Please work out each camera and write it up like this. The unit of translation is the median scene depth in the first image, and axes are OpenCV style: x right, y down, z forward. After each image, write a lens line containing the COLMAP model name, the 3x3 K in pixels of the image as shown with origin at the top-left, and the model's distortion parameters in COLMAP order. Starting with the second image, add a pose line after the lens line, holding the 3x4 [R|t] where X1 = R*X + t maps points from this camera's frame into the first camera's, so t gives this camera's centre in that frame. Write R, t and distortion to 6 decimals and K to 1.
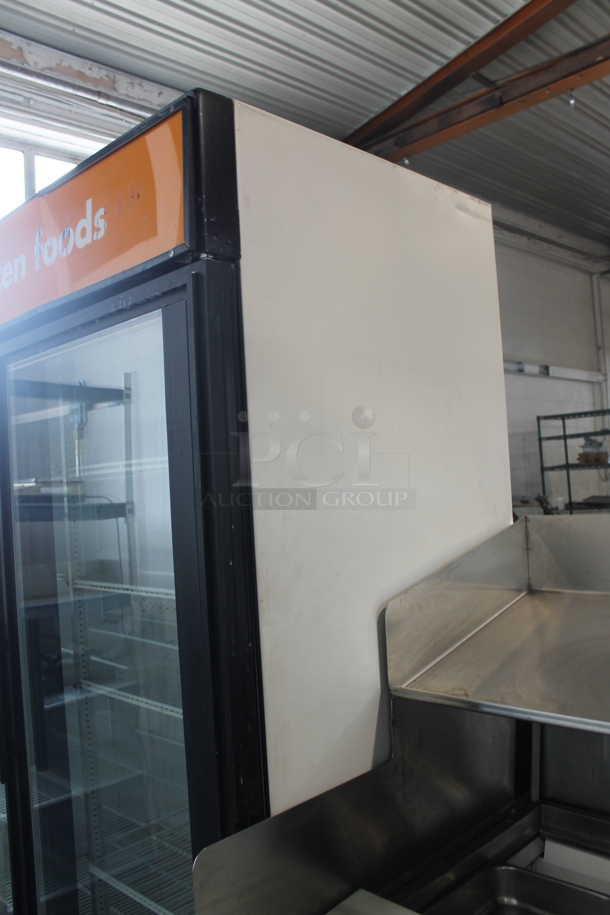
lens RADIAL K [[787.2, 0, 305.0], [0, 787.2, 457.5], [0, 0, 1]] dist [-0.111759, 0.017076]
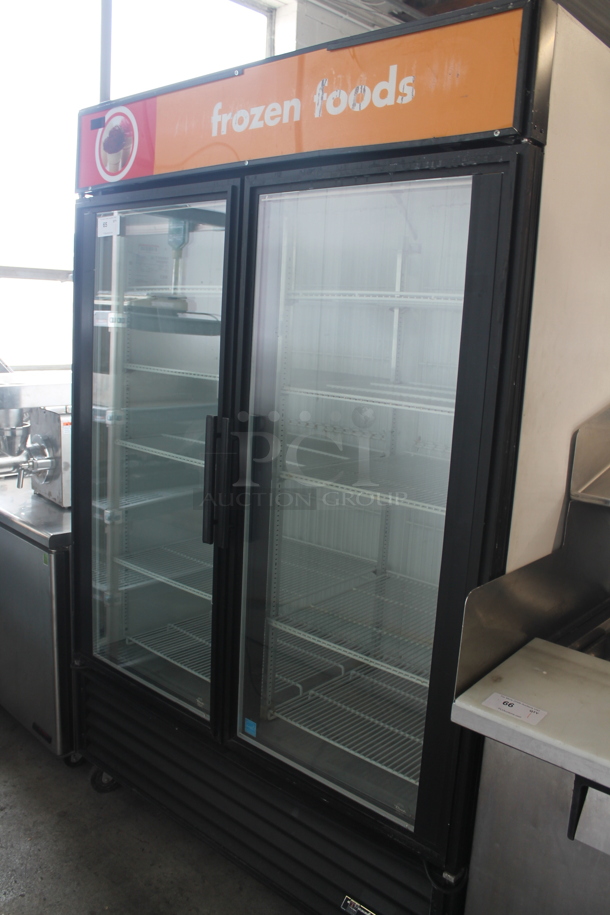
lens RADIAL K [[787.2, 0, 305.0], [0, 787.2, 457.5], [0, 0, 1]] dist [-0.111759, 0.017076]
pose [[0.992443, 0.092497, 0.080625, -0.445232], [-0.107058, 0.973802, 0.200620, 0.024112], [-0.059956, -0.207736, 0.976346, -0.237394]]
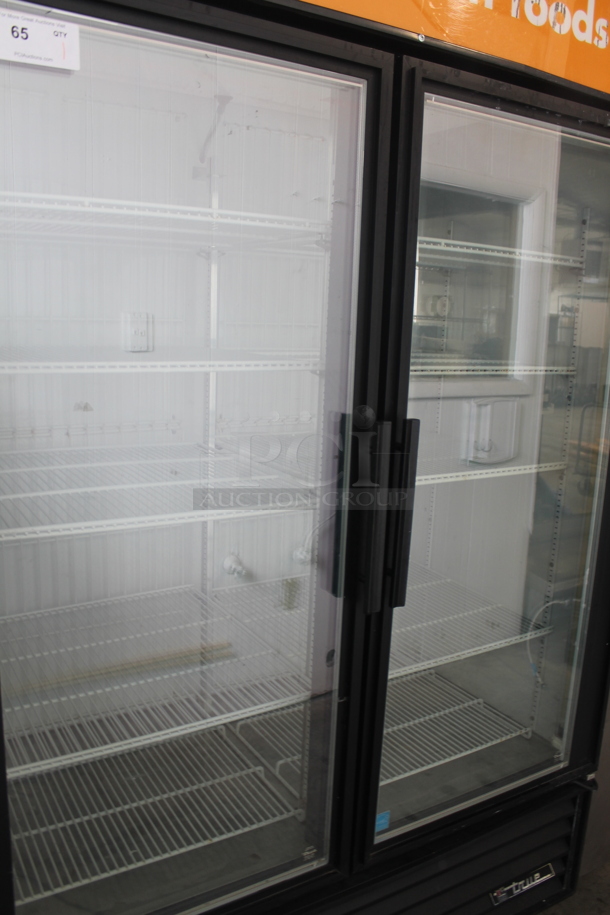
lens RADIAL K [[818.4, 0, 305.1], [0, 818.4, 432.7], [0, 0, 1]] dist [-0.095252, 0.012211]
pose [[0.203993, -0.106612, 0.973150, -1.431316], [-0.100797, 0.986482, 0.129202, 0.141920], [-0.973769, -0.124447, 0.190489, 1.086132]]
